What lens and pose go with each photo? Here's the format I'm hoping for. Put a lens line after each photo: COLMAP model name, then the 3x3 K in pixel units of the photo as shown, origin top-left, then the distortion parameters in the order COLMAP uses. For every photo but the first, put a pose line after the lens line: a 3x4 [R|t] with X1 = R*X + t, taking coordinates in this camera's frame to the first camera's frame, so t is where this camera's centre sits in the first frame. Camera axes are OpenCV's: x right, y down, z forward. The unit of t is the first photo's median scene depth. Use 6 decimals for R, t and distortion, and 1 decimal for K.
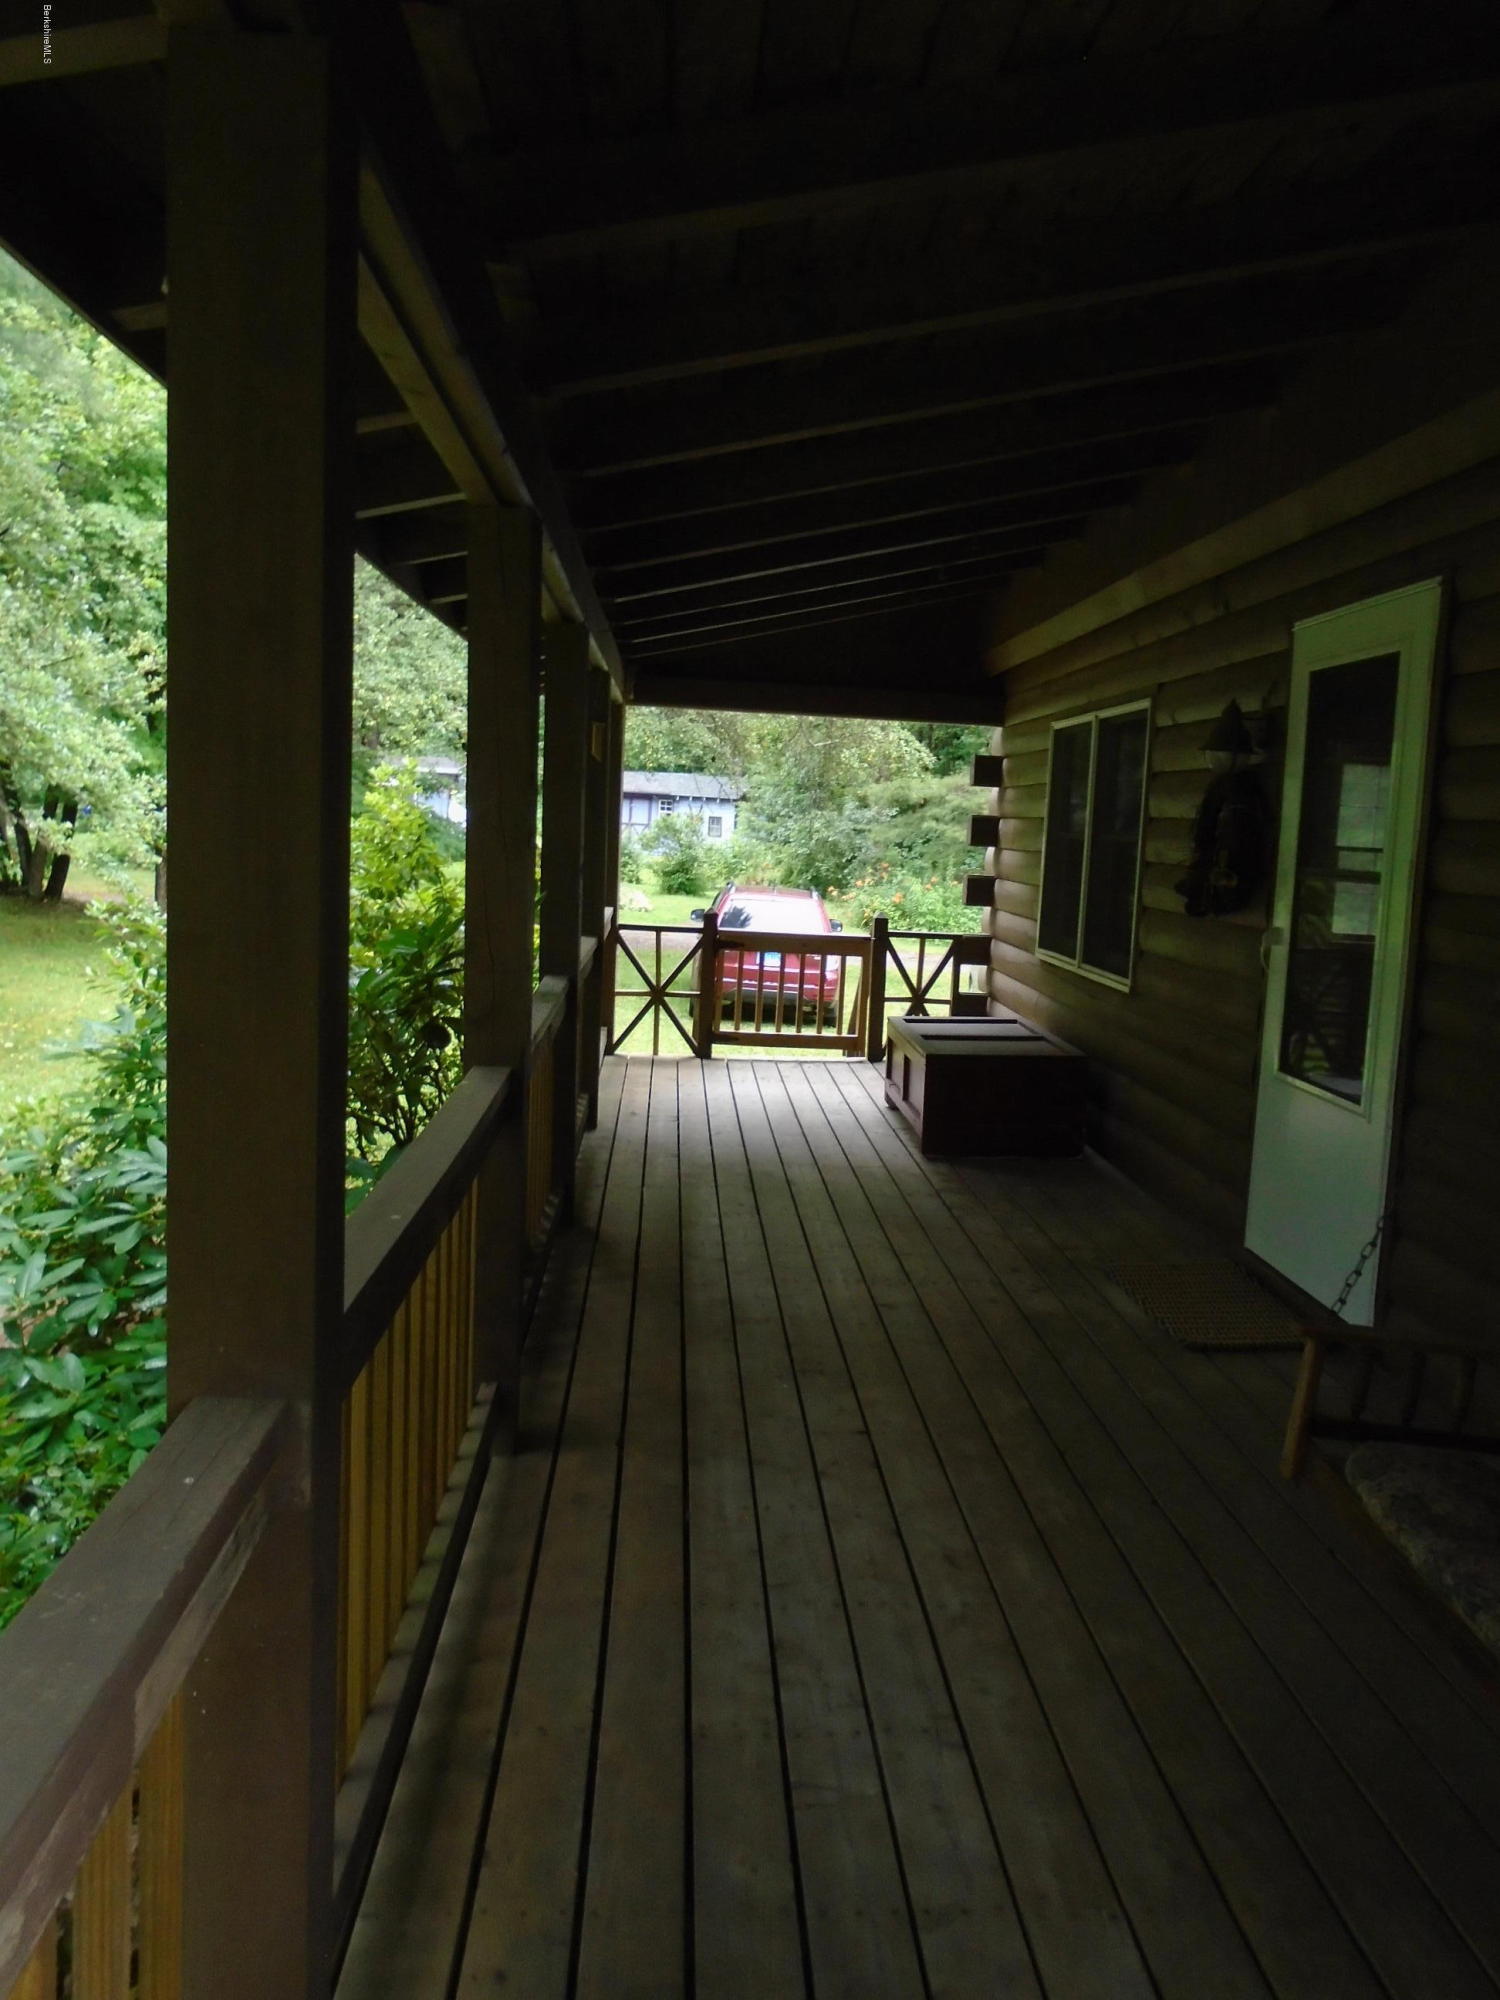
lens RADIAL K [[1512.6, 0, 750.0], [0, 1512.6, 1000.0], [0, 0, 1]] dist [-0.006613, 0.003886]
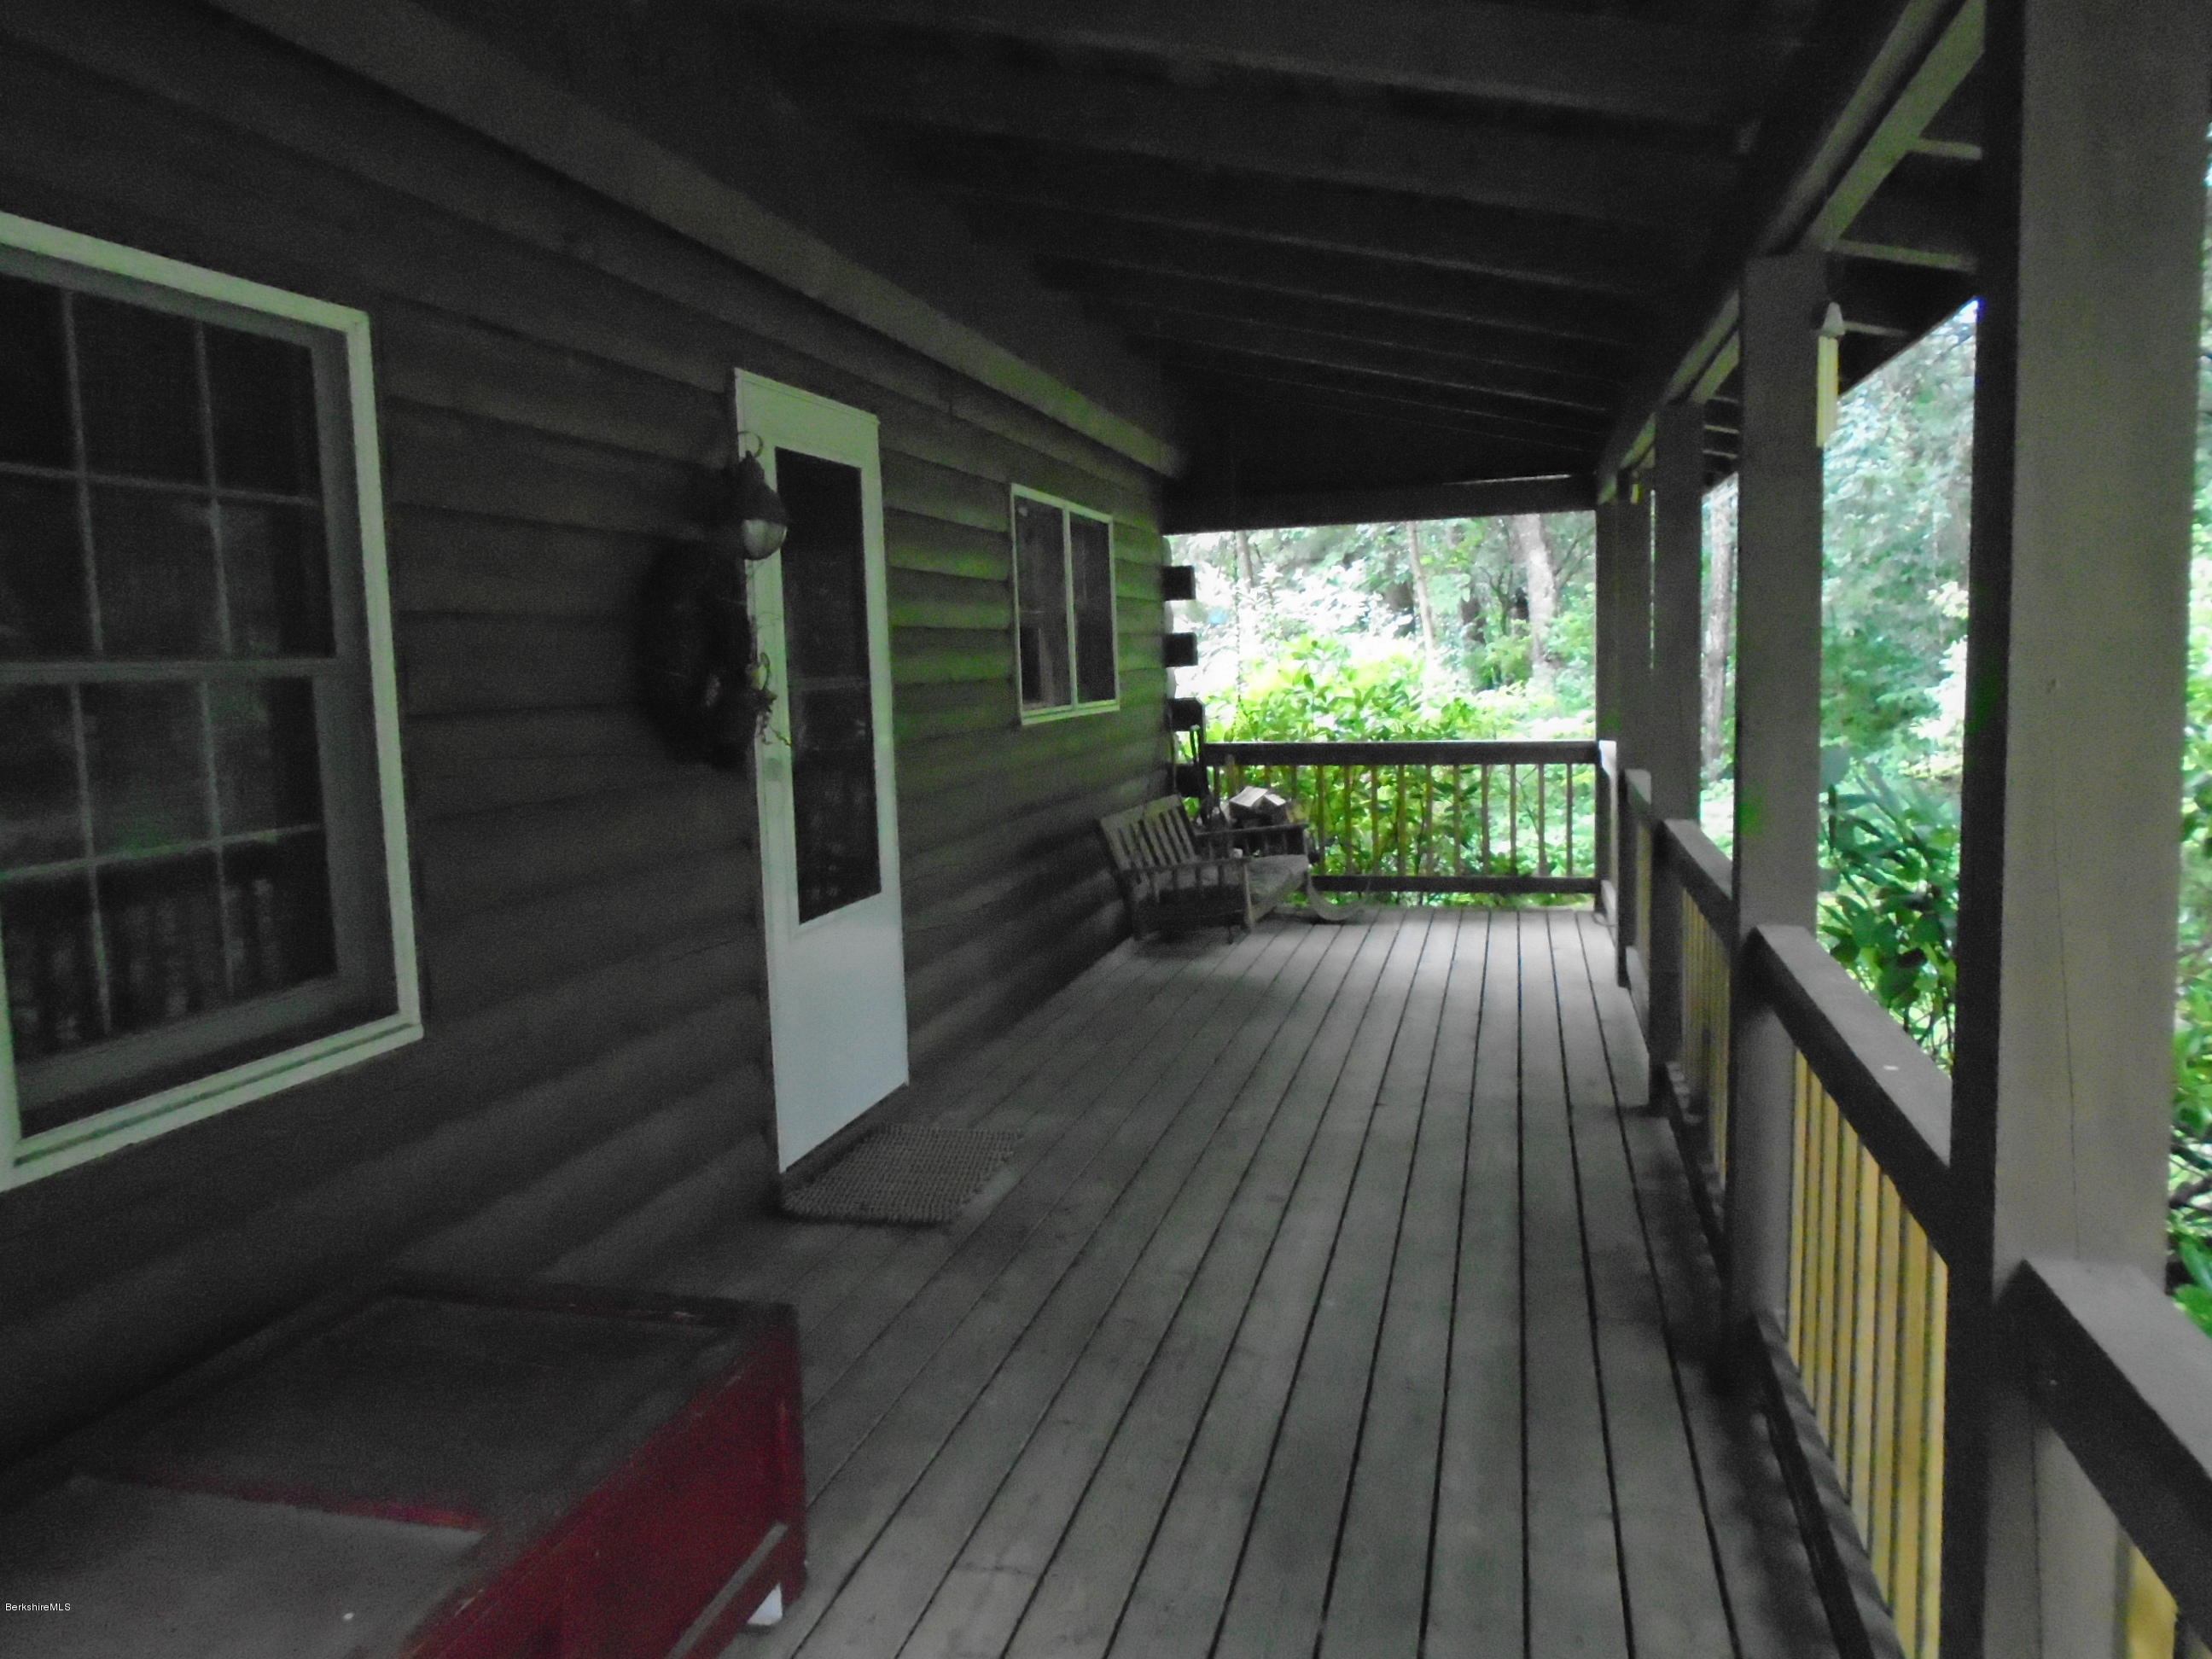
lens RADIAL K [[1672.9, 0, 1164.5], [0, 1672.9, 817.6], [0, 0, 1]] dist [-0.006613, 0.003886]
pose [[-0.966657, -0.041322, 0.252718, -0.086548], [0.017238, 0.974155, 0.225220, -0.244520], [-0.255493, 0.222067, -0.940962, 2.049780]]
